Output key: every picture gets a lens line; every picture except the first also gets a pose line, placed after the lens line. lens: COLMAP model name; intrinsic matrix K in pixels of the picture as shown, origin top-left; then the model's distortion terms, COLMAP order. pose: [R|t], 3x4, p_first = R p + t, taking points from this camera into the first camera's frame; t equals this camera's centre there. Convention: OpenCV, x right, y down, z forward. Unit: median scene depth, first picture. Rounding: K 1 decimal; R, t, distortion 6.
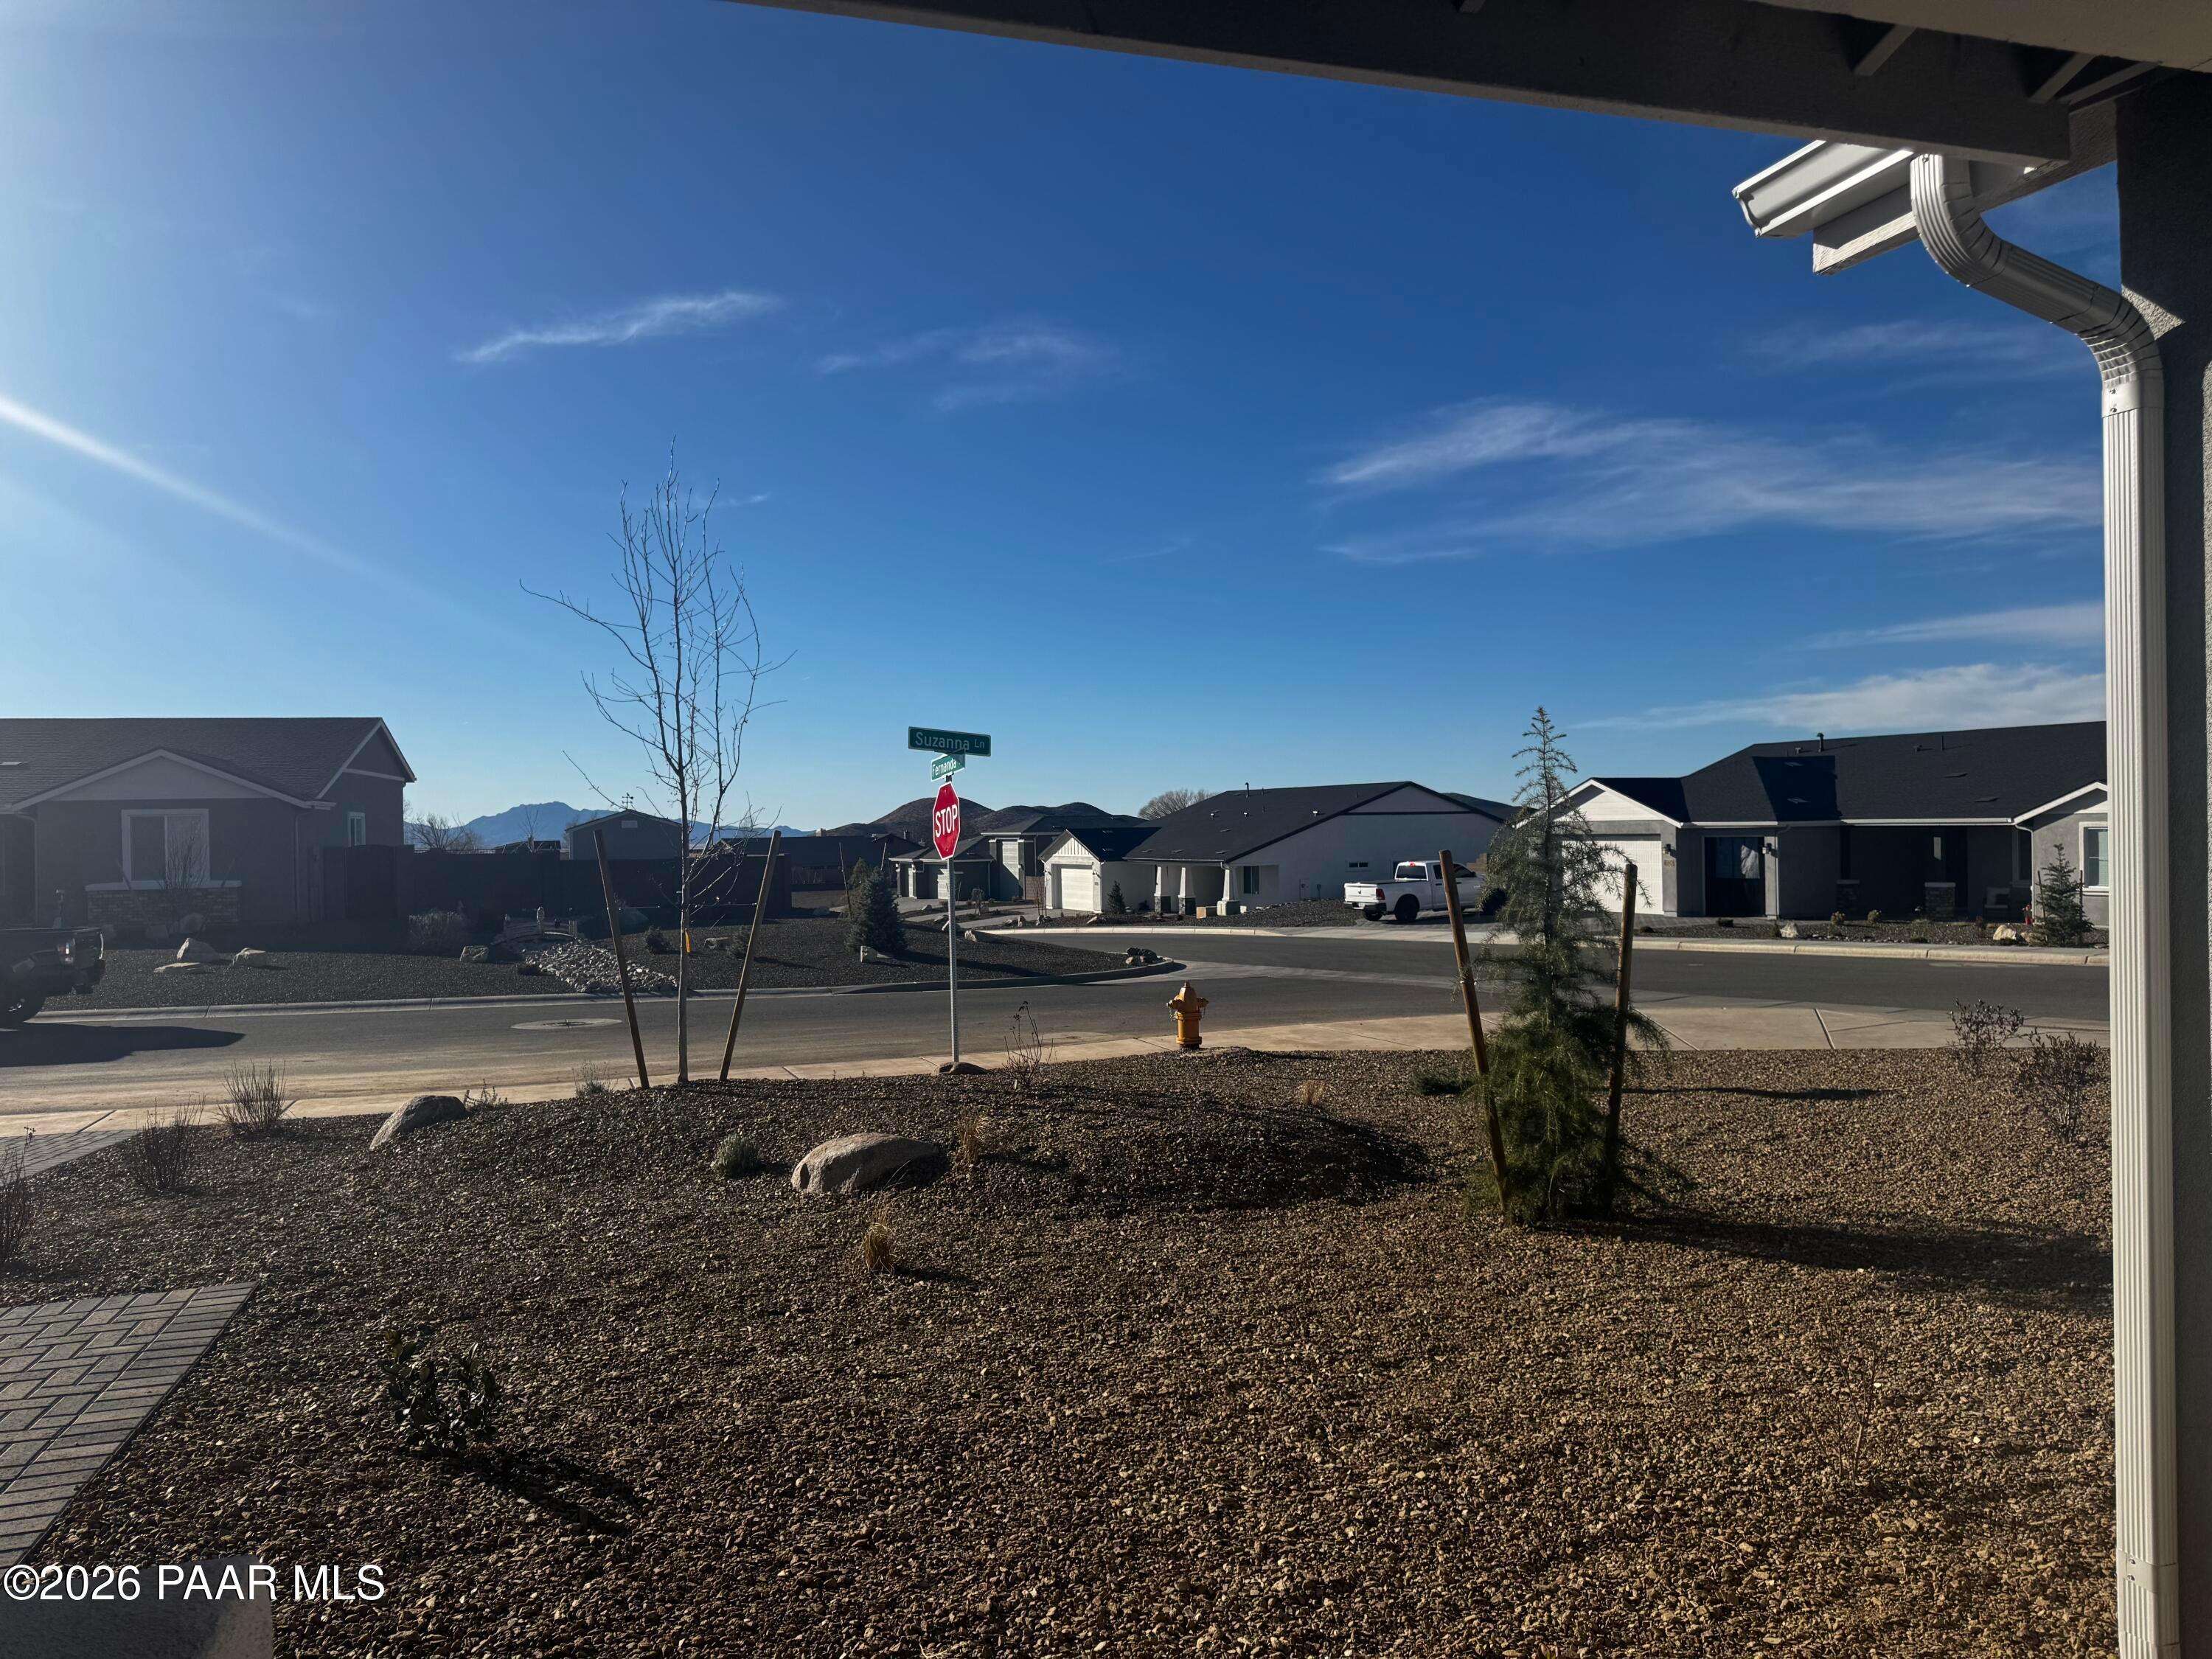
lens RADIAL K [[1517.1, 0, 1106.0], [0, 1517.1, 829.5], [0, 0, 1]] dist [0.135488, -0.202339]
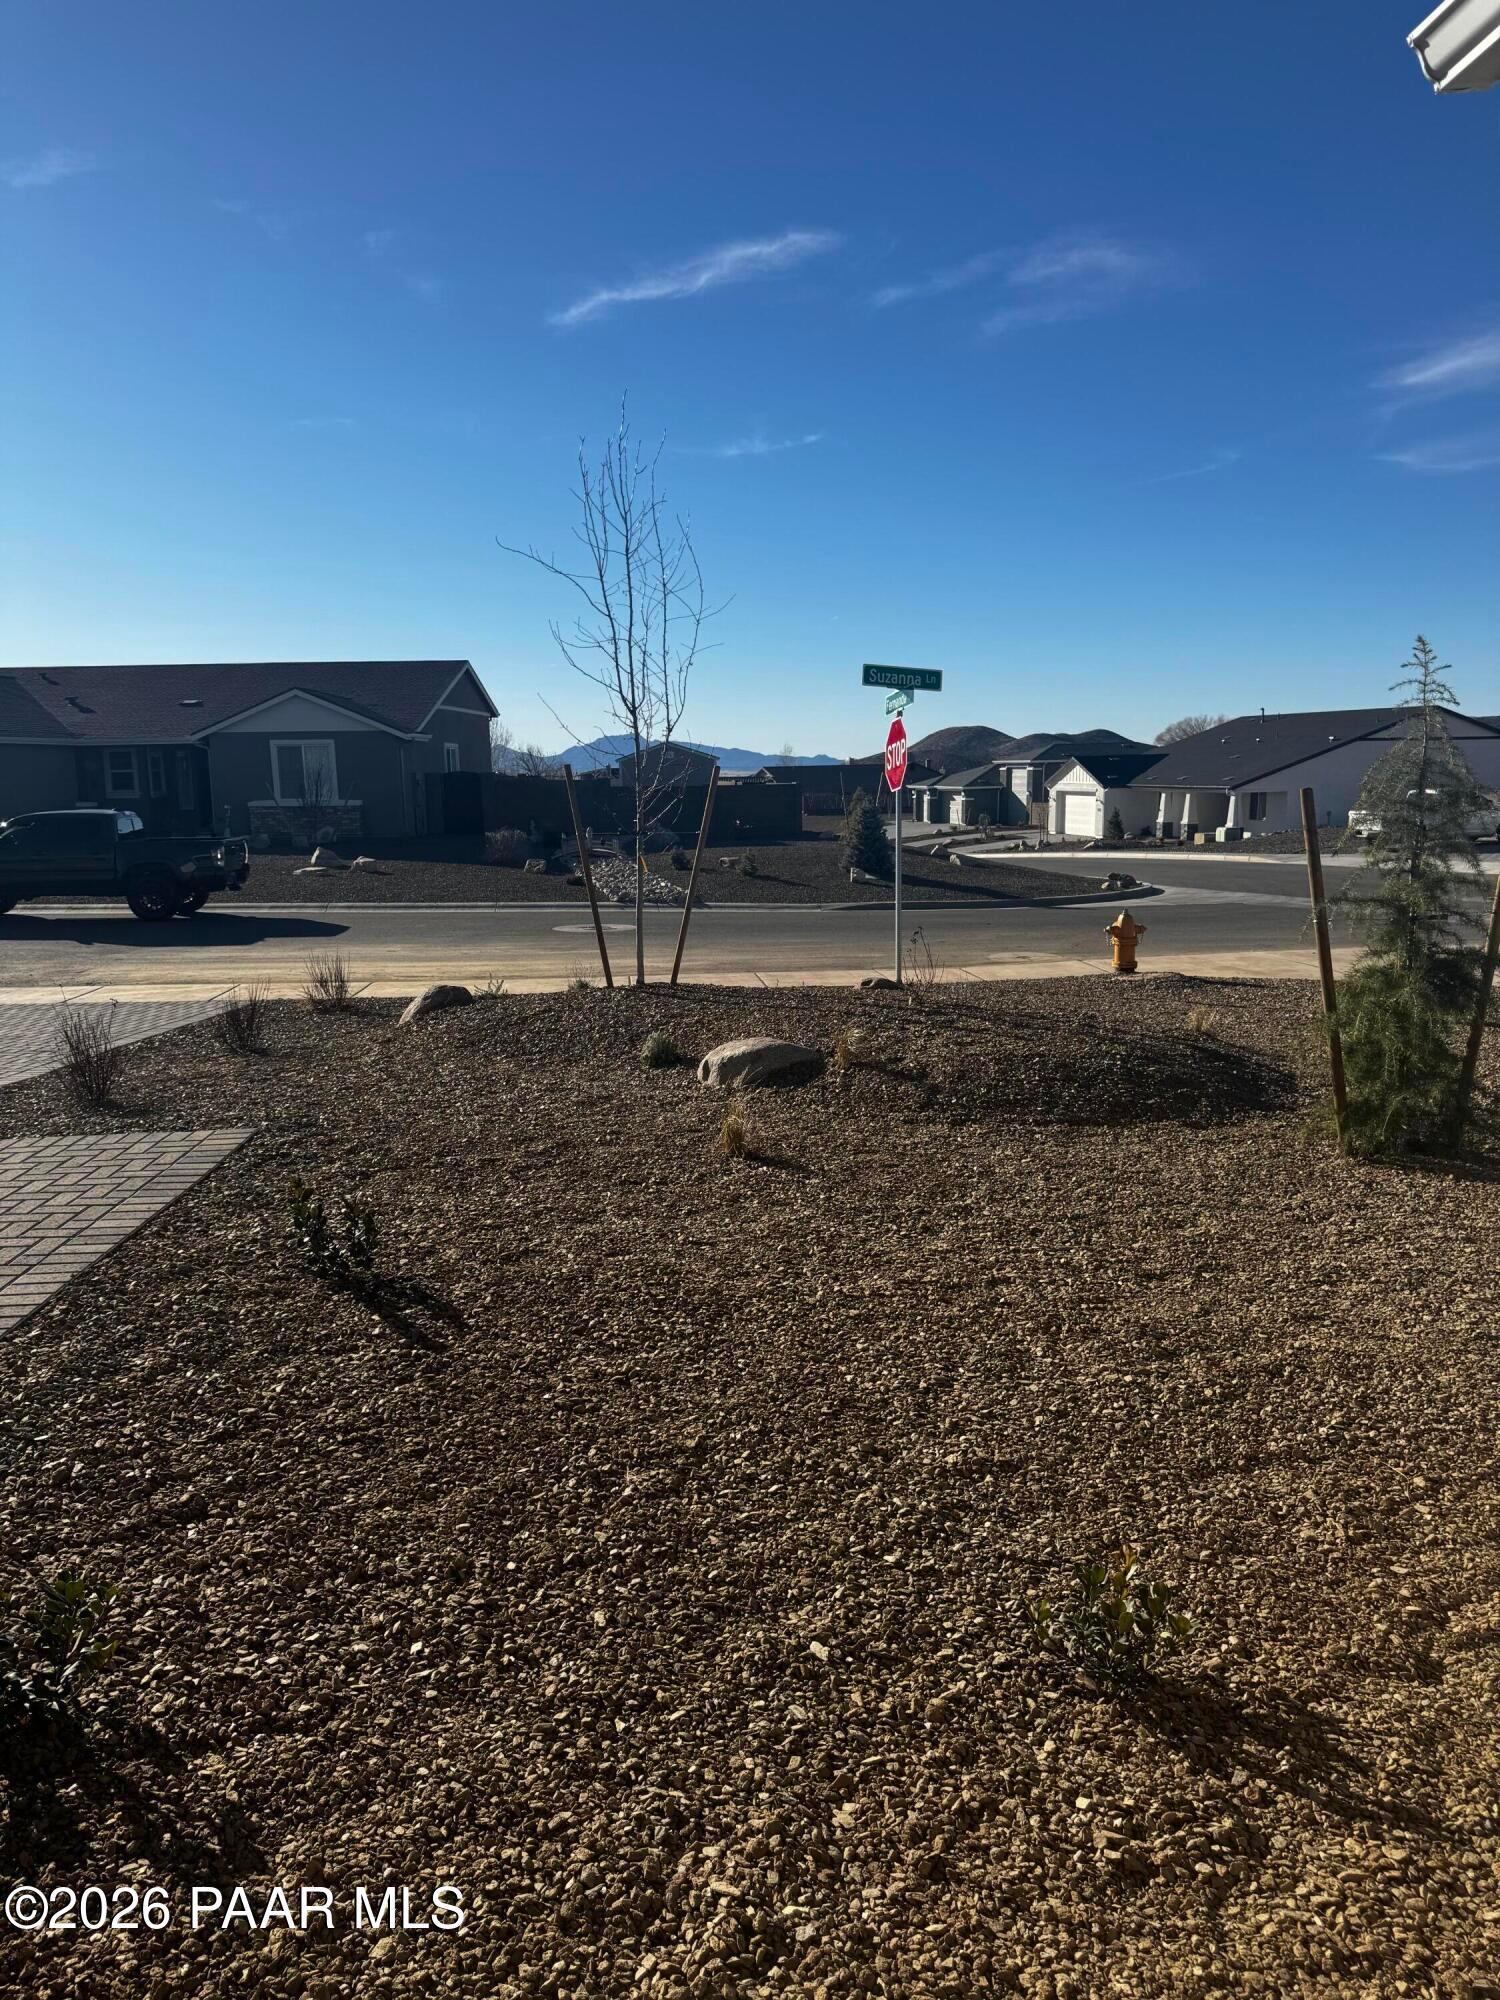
lens RADIAL K [[1371.7, 0, 750.0], [0, 1371.7, 1000.0], [0, 0, 1]] dist [0.135488, -0.202339]
pose [[0.968802, 0.043771, -0.243941, 0.099694], [-0.001081, 0.985017, 0.172452, -0.006886], [0.247835, -0.166808, 0.954334, 0.027172]]
